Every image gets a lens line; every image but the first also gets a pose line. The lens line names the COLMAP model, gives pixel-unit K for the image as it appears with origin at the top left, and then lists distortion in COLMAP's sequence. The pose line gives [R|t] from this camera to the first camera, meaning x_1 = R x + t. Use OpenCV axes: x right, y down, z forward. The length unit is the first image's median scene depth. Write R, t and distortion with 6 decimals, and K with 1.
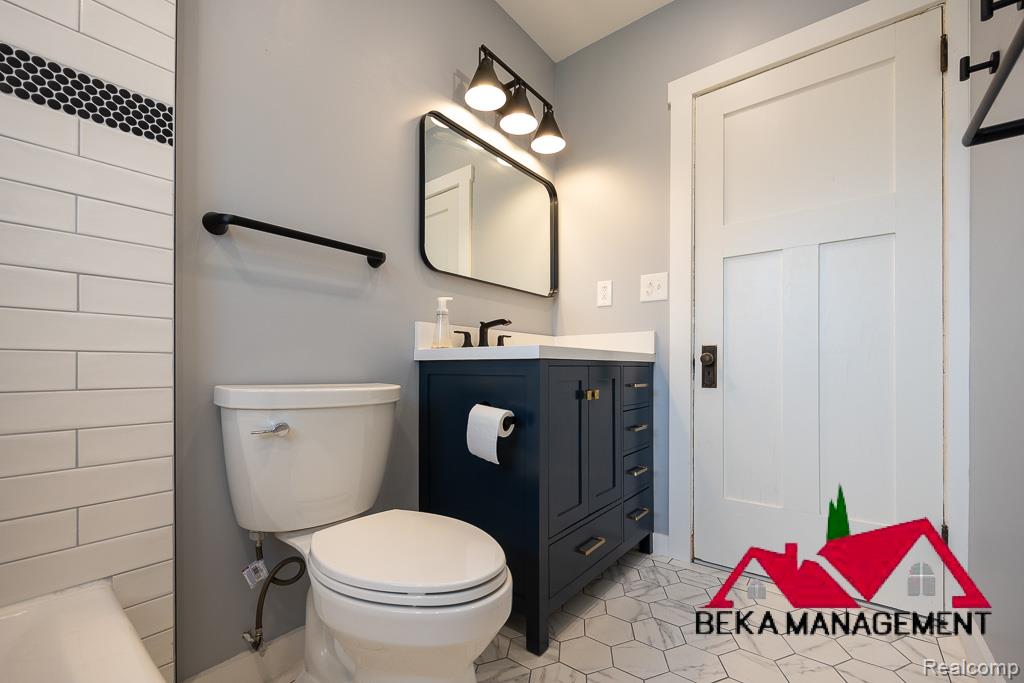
lens RADIAL K [[420.3, 0, 511.3], [0, 420.3, 348.2], [0, 0, 1]] dist [-0.000680, -0.000189]
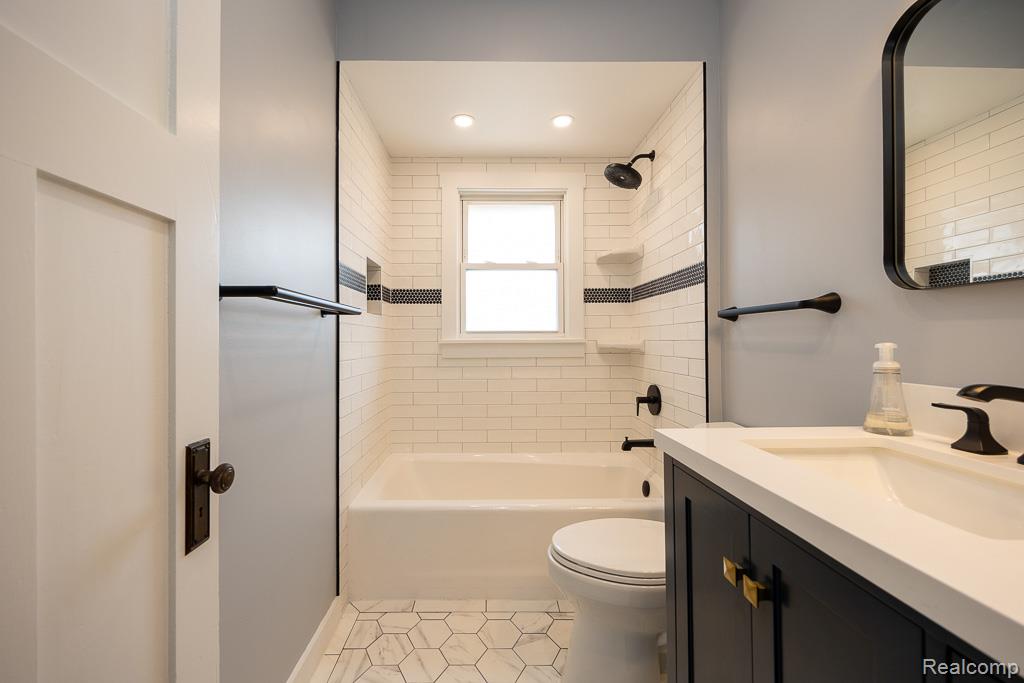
lens RADIAL K [[420.3, 0, 511.3], [0, 420.3, 348.2], [0, 0, 1]] dist [-0.000680, -0.000189]
pose [[-0.753175, -0.002694, -0.657814, 0.664434], [0.005917, 0.999923, -0.010870, -0.121293], [0.657793, -0.012079, -0.753102, 1.197378]]
